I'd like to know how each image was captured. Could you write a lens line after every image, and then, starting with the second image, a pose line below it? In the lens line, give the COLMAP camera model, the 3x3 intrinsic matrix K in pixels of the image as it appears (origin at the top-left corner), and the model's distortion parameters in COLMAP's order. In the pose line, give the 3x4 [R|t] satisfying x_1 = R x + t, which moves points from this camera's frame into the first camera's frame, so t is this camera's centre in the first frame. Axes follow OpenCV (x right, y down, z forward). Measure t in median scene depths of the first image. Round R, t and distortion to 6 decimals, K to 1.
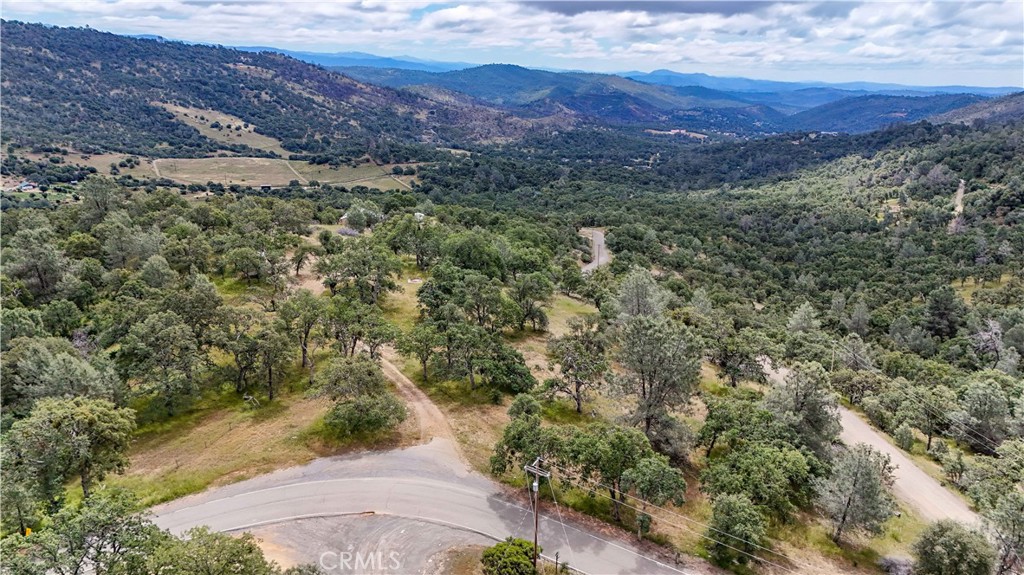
lens RADIAL K [[748.8, 0, 511.9], [0, 748.8, 289.2], [0, 0, 1]] dist [0.081381, -0.071787]
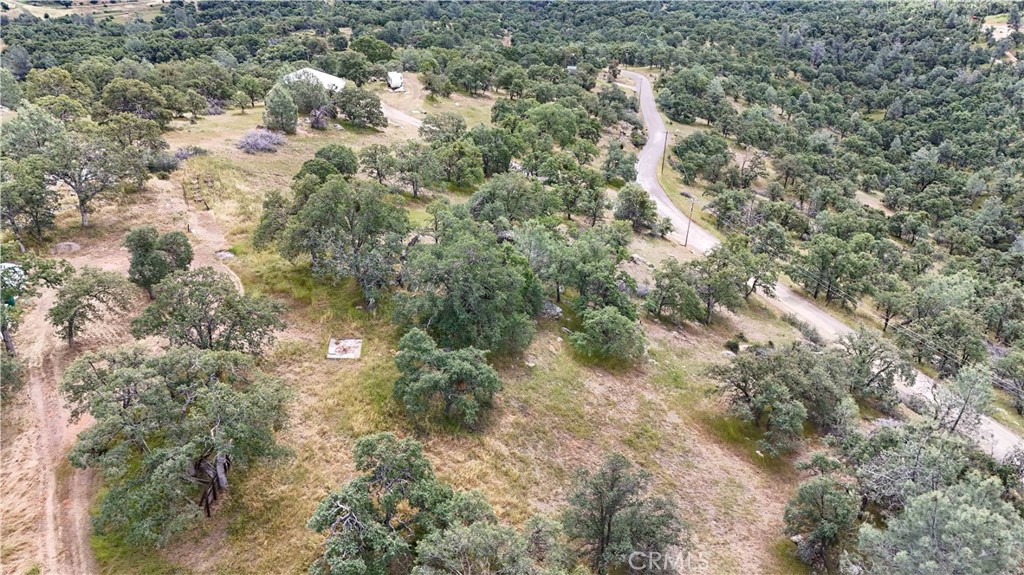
lens RADIAL K [[748.8, 0, 511.9], [0, 748.8, 289.2], [0, 0, 1]] dist [0.081381, -0.071787]
pose [[0.999952, 0.009043, -0.003874, -0.037474], [-0.007793, 0.968429, 0.249166, -0.204797], [0.006005, -0.249124, 0.968453, 0.739627]]
